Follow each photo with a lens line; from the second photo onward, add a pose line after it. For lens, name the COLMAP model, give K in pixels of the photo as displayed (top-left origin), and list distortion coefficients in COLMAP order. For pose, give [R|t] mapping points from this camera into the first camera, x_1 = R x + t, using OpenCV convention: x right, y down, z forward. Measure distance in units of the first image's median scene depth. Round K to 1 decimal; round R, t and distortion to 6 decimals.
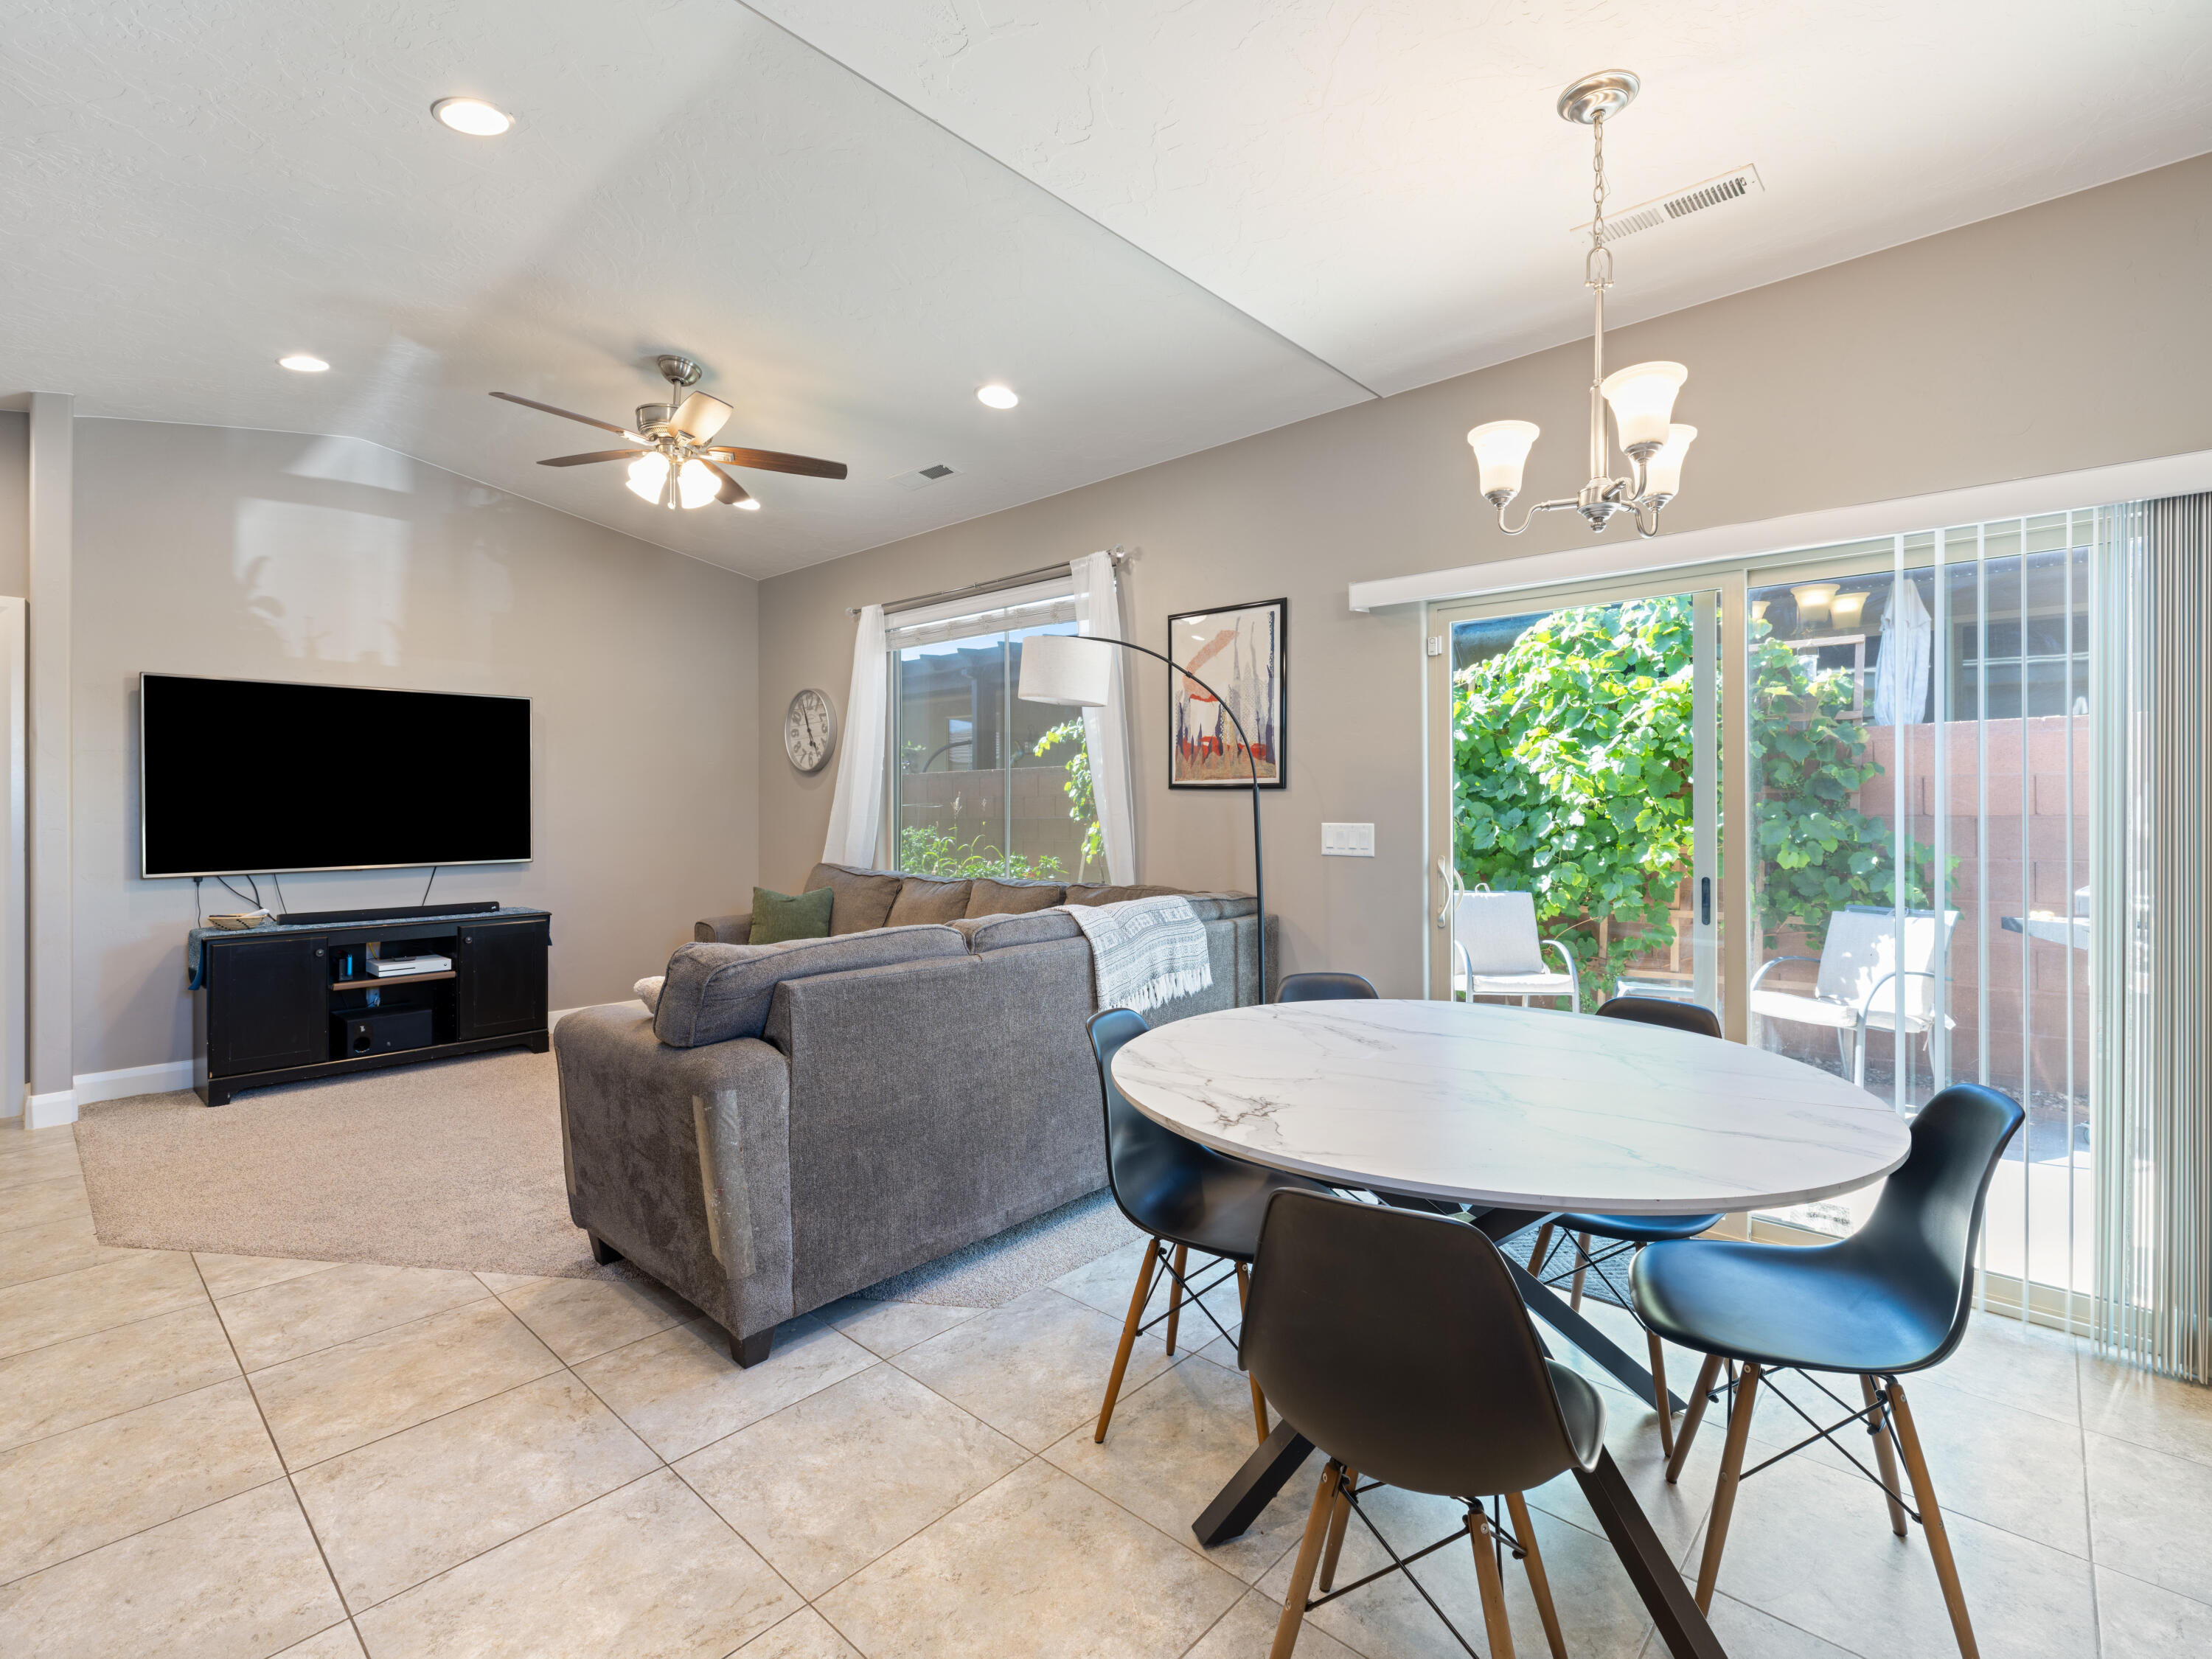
lens RADIAL K [[1017.8, 0, 1101.9], [0, 1017.8, 800.0], [0, 0, 1]] dist [0.002018, 0.000058]
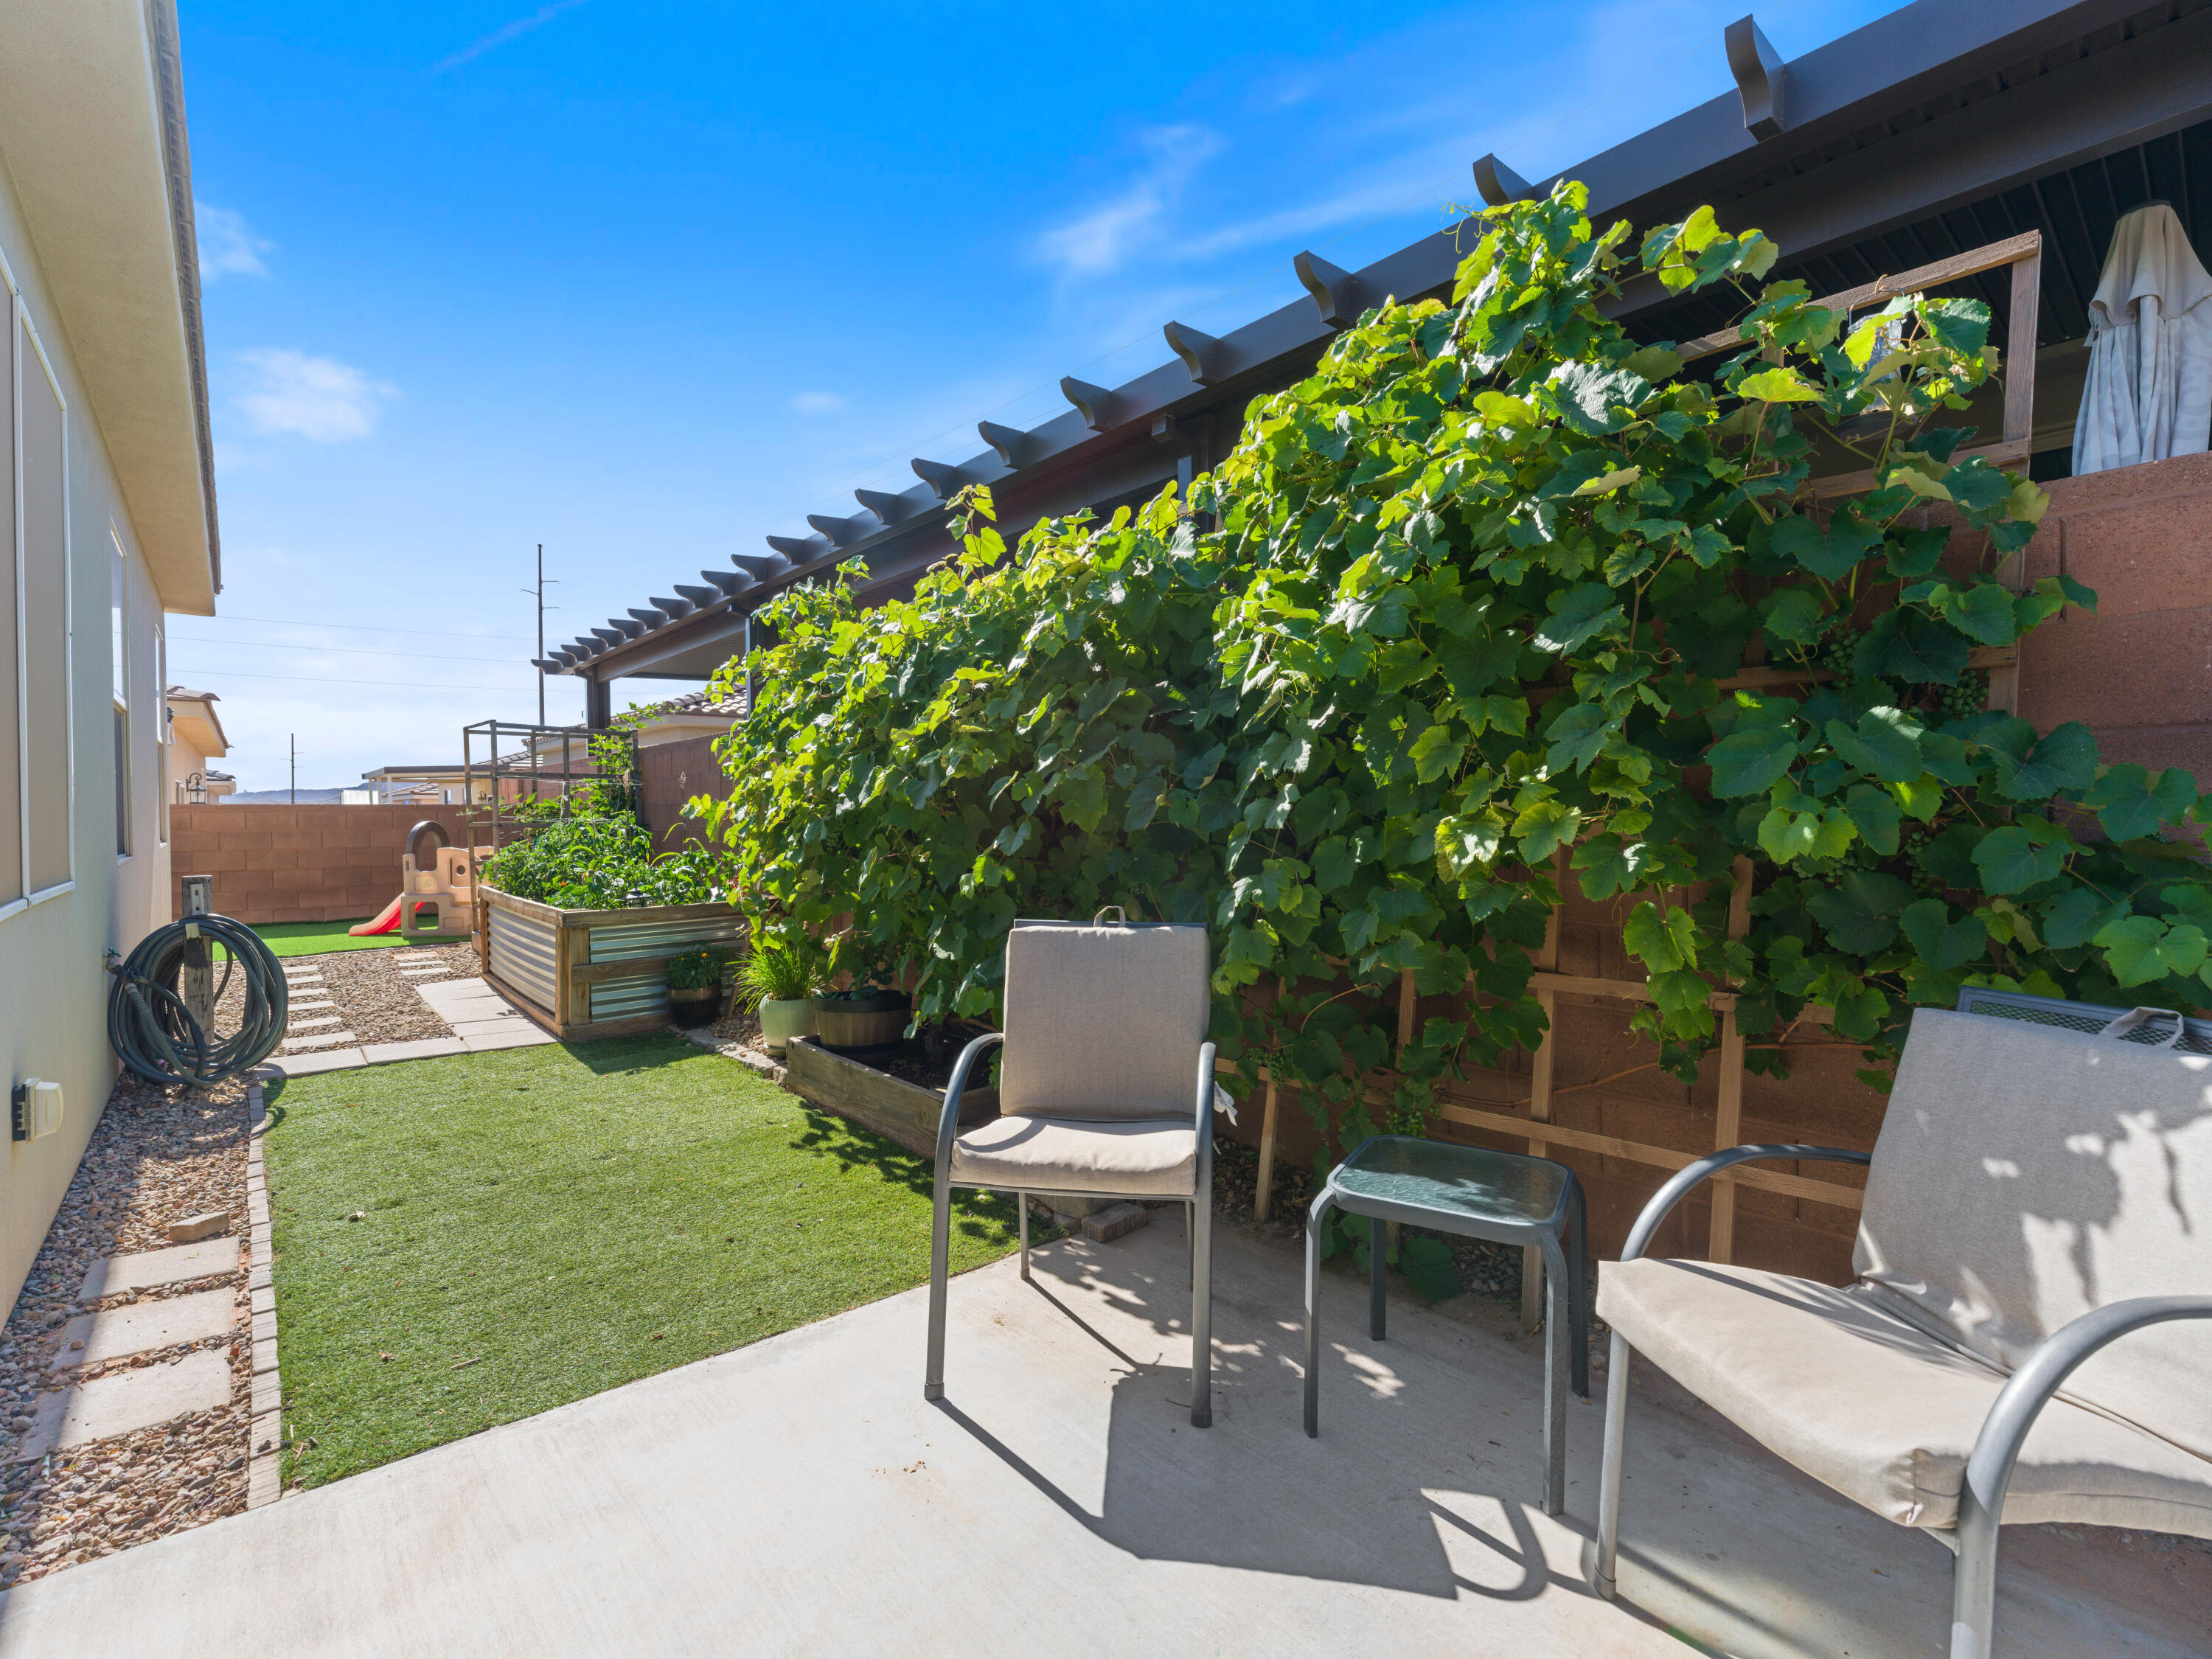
lens RADIAL K [[1017.8, 0, 1103.1], [0, 1017.8, 823.5], [0, 0, 1]] dist [0.002018, 0.000058]
pose [[0.993205, 0.007539, -0.116135, 0.509428], [-0.007483, 0.999972, 0.000924, 0.054252], [0.116138, -0.000048, 0.993233, 0.663488]]
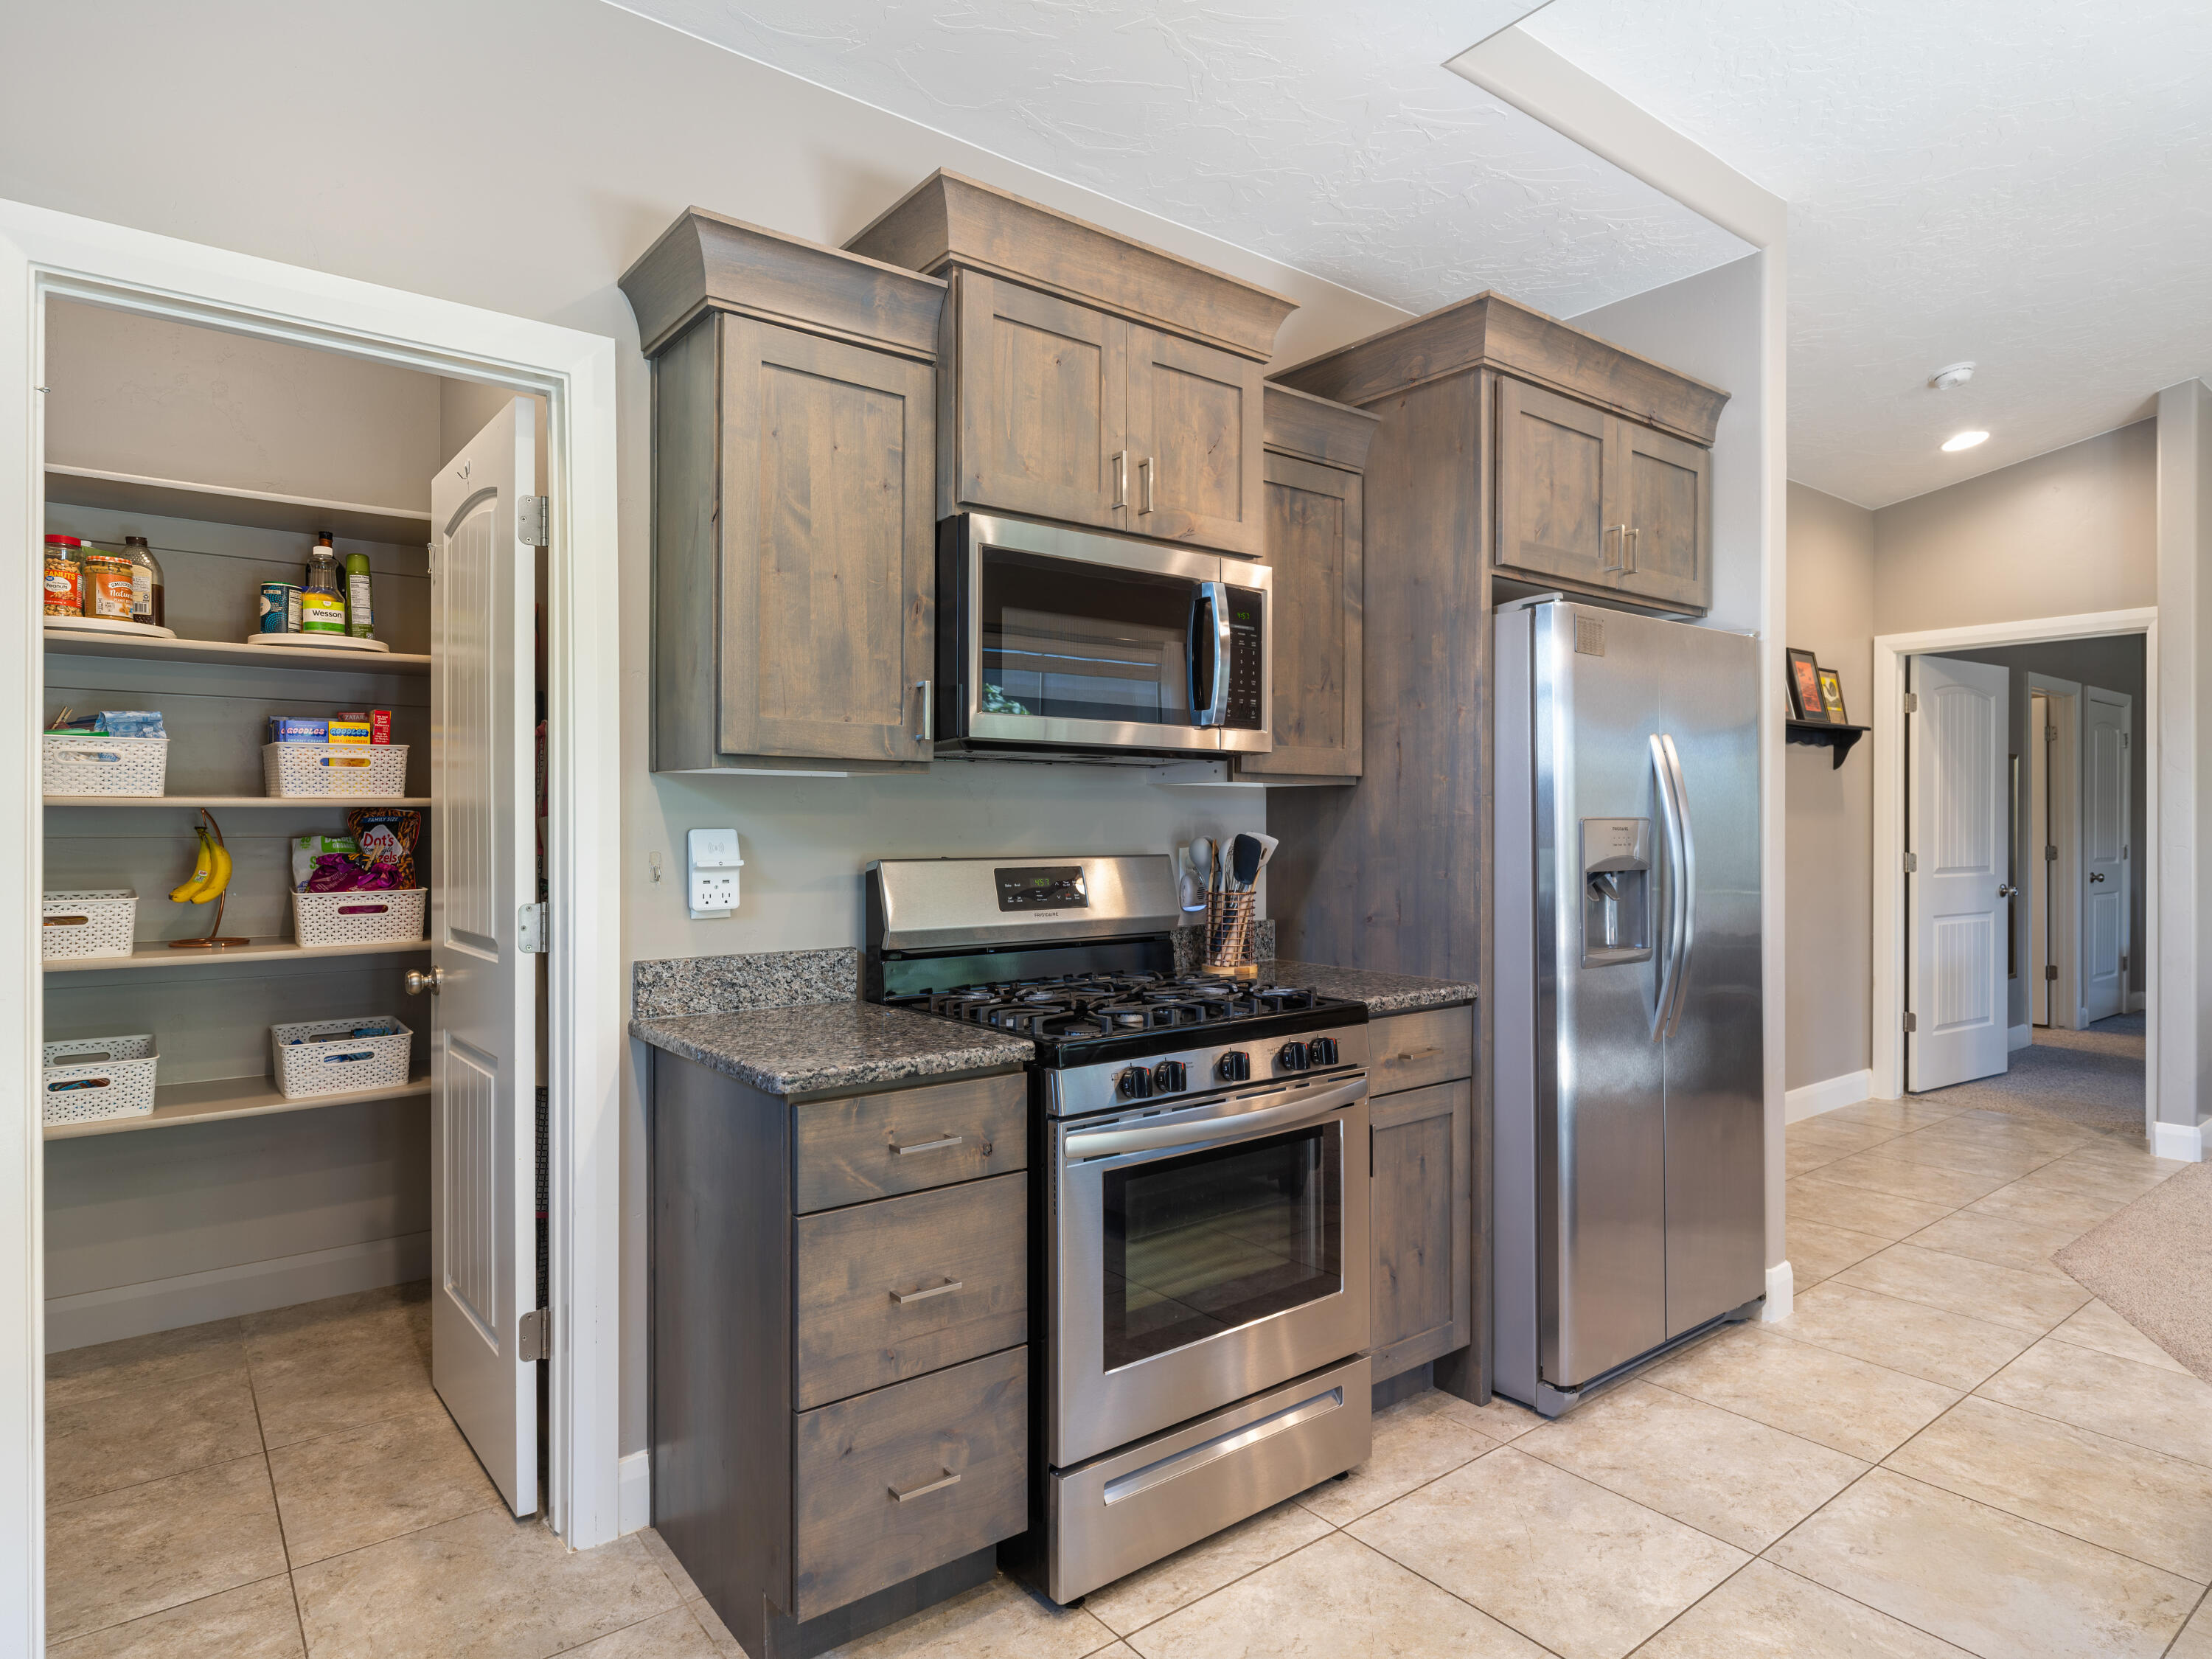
lens RADIAL K [[1259.0, 0, 1090.9], [0, 1259.0, 823.3], [0, 0, 1]] dist [-0.007423, 0.003638]
pose [[-0.168397, 0.002192, -0.985717, 0.242071], [0.004103, 0.999990, 0.001523, 0.001976], [0.985711, -0.003788, -0.168404, 0.175851]]
